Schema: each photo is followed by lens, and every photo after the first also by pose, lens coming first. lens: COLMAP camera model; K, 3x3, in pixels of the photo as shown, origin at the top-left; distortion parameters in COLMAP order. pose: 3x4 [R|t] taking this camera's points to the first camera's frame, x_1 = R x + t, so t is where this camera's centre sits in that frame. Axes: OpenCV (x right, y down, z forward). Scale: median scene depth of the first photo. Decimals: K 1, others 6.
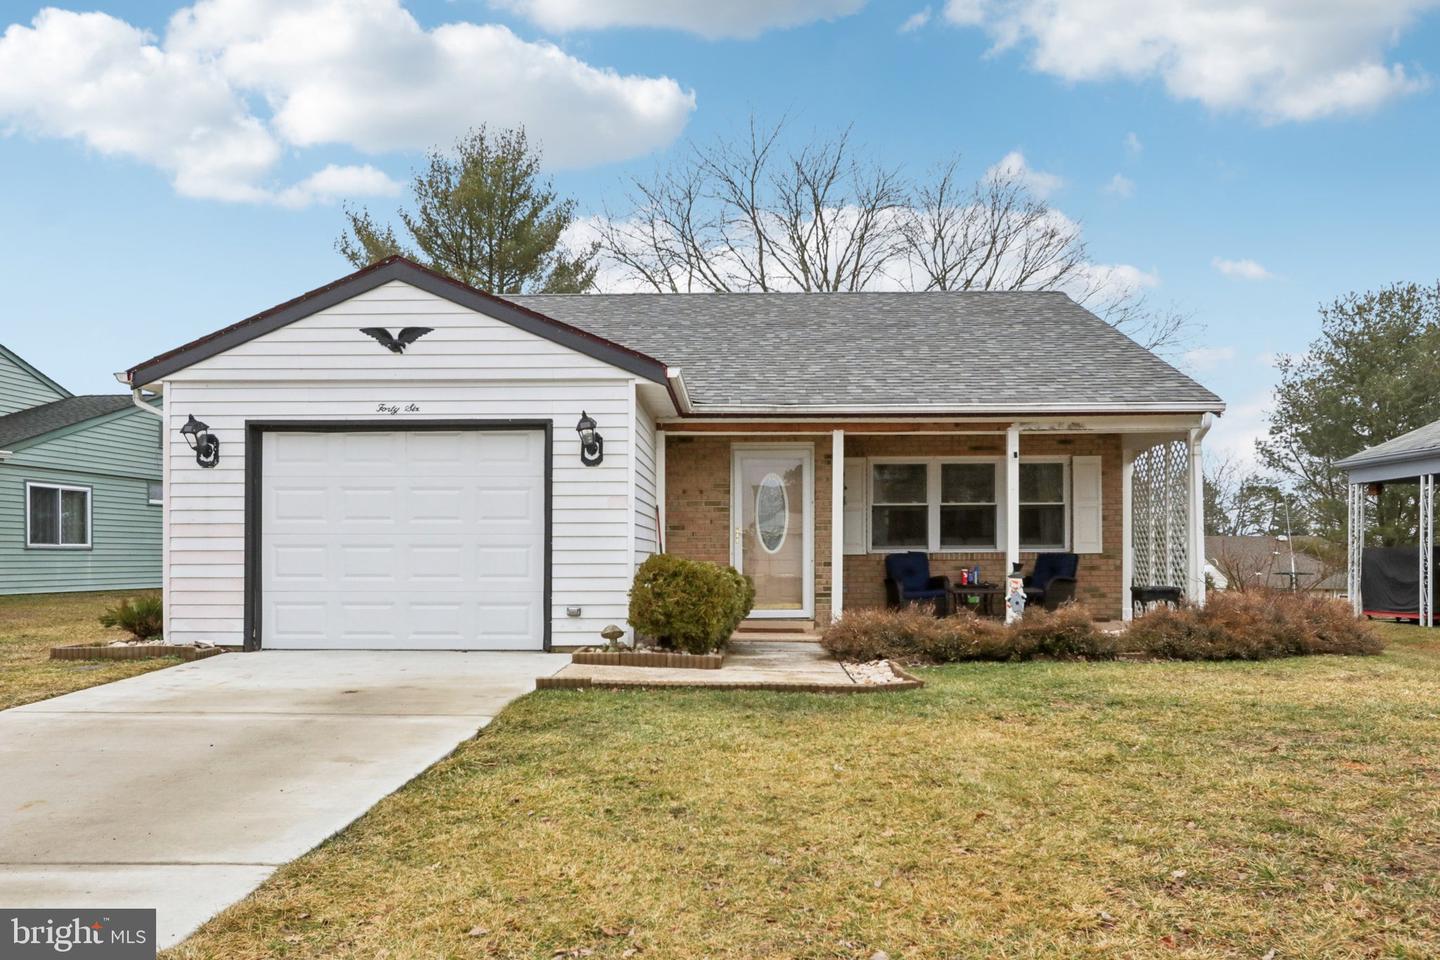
lens RADIAL K [[1117.2, 0, 720.5], [0, 1117.2, 560.5], [0, 0, 1]] dist [0.007629, 0.001624]
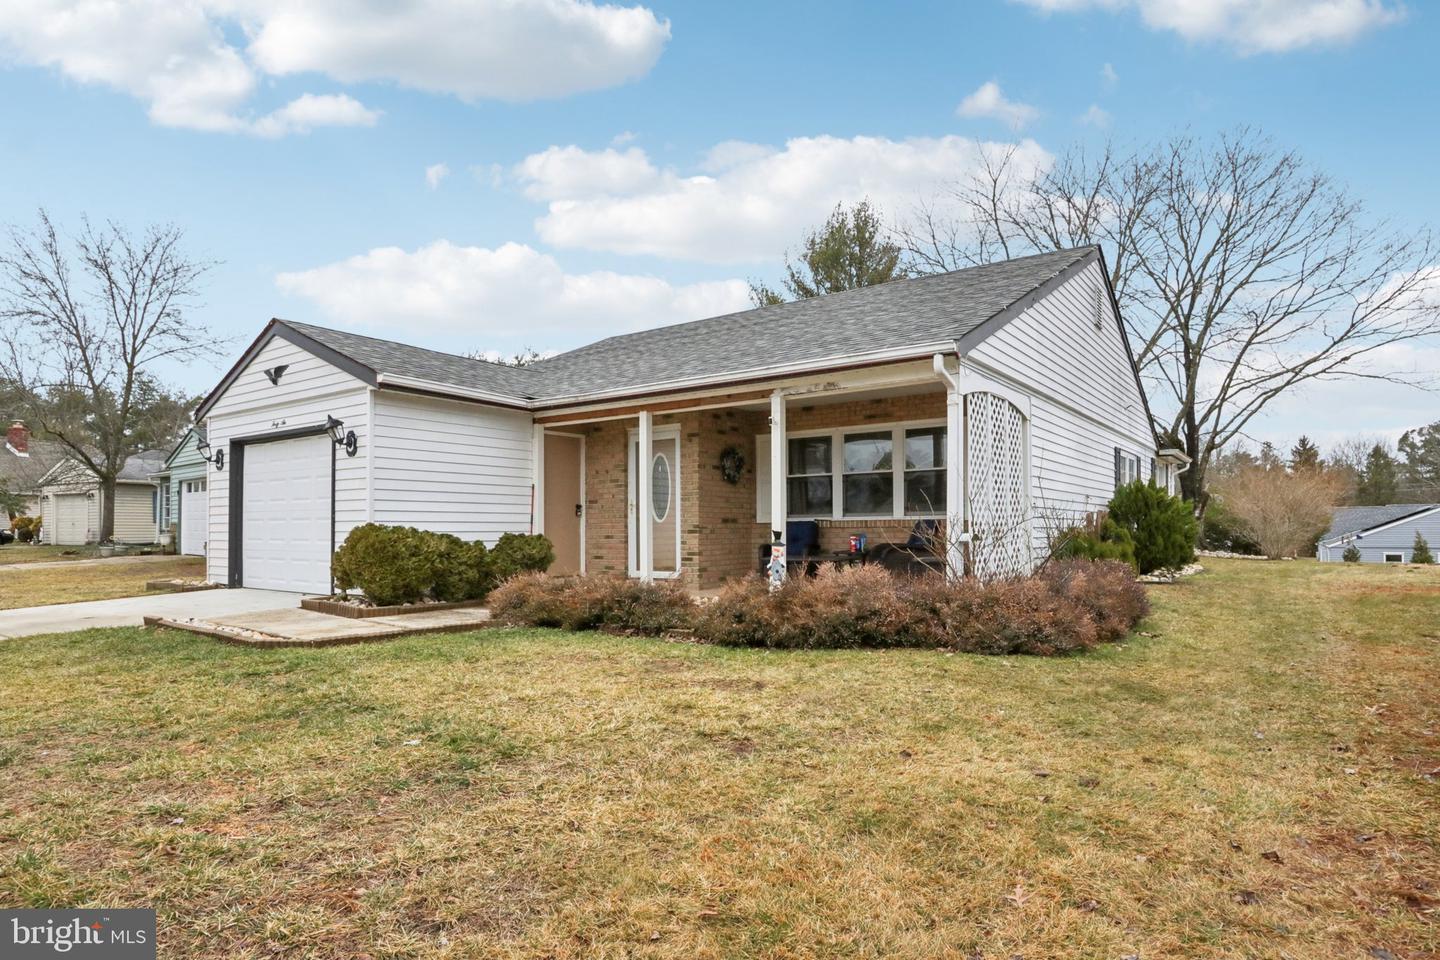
lens RADIAL K [[801.2, 0, 719.5], [0, 801.2, 508.9], [0, 0, 1]] dist [-0.005202, -0.000480]
pose [[0.823537, -0.015378, -0.567055, 0.622344], [0.002123, 0.999709, -0.024028, -0.000195], [0.567259, 0.018584, 0.823330, 0.388968]]
